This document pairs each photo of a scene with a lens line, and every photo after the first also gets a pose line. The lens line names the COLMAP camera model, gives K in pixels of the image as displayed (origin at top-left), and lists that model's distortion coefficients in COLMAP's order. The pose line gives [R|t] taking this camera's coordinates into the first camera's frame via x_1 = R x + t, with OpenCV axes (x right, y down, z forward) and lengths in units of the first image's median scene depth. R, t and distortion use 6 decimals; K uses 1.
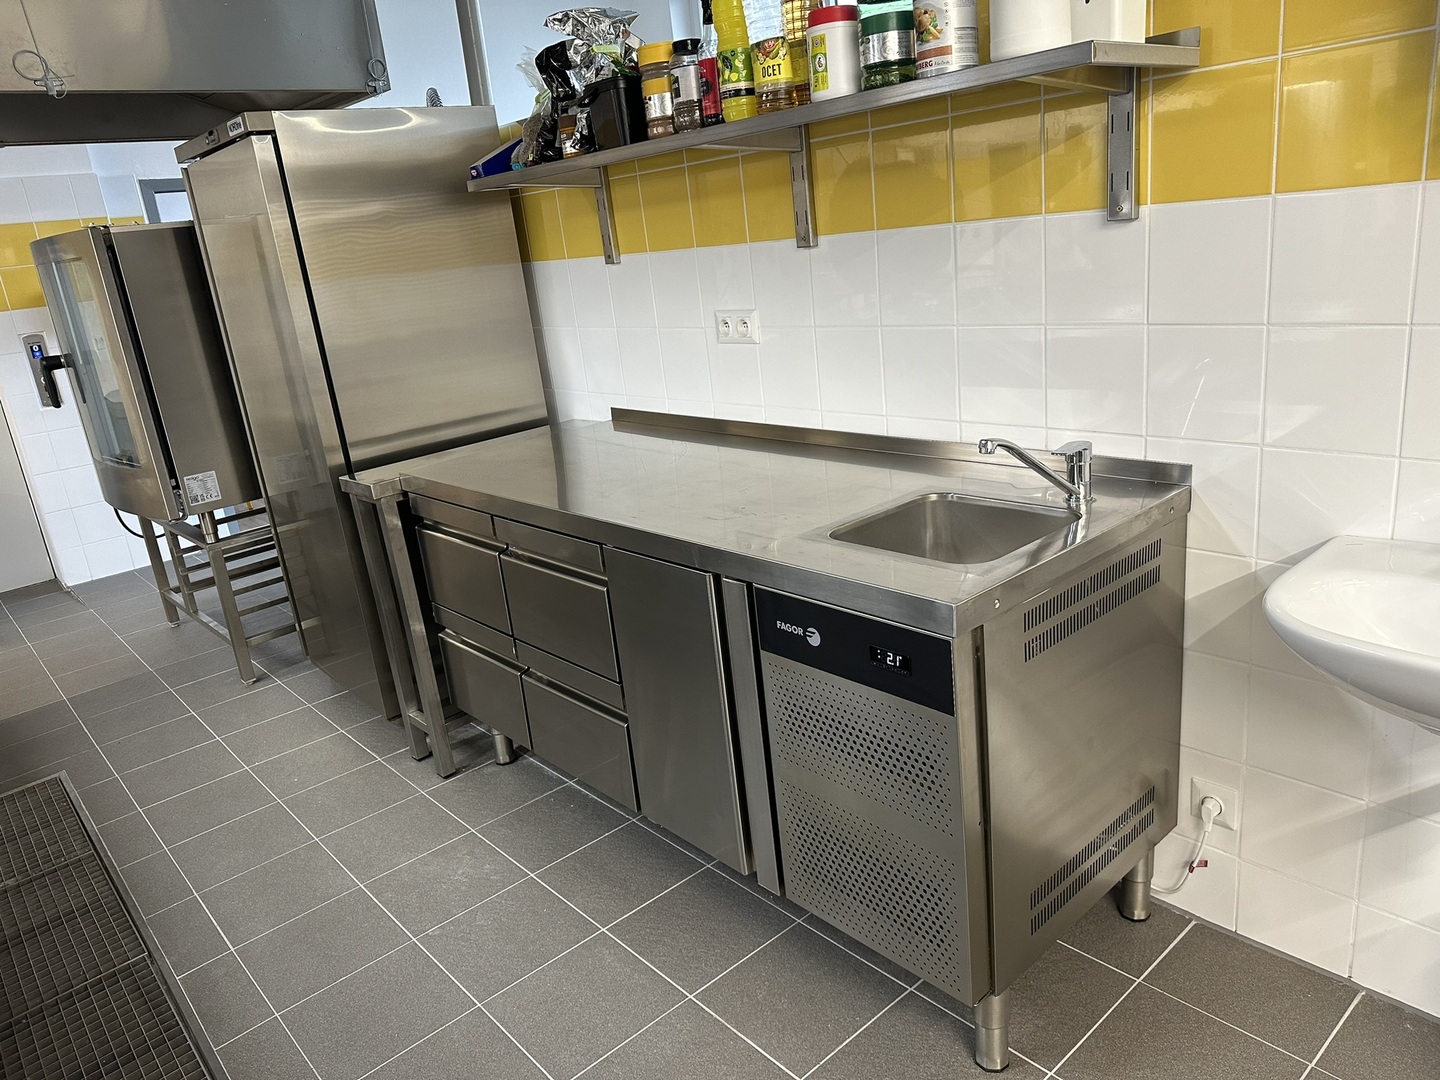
lens RADIAL K [[1011.6, 0, 729.5], [0, 1011.6, 534.4], [0, 0, 1]] dist [0.061071, -0.072643]
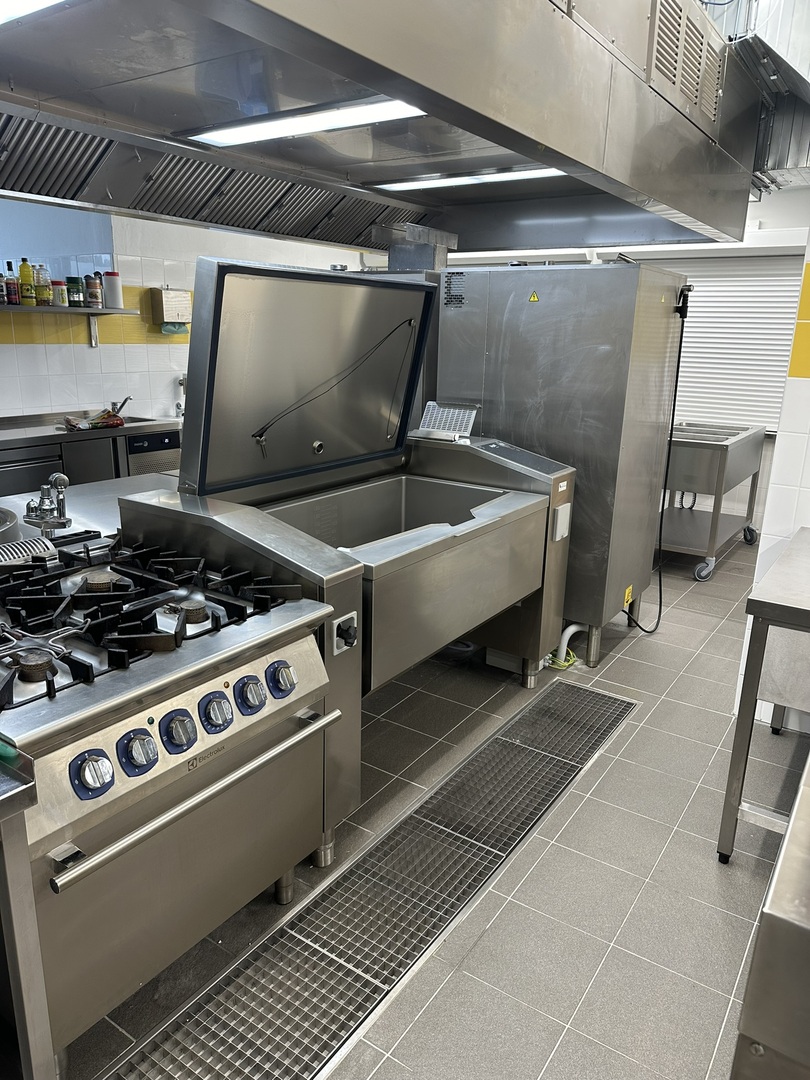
lens RADIAL K [[758.7, 0, 406.4], [0, 758.7, 540.5], [0, 0, 1]] dist [0.061071, -0.072643]
pose [[-0.255237, -0.161123, 0.953359, -2.204539], [0.284422, 0.929879, 0.233301, 0.031590], [-0.924099, 0.330703, -0.191513, 0.528468]]
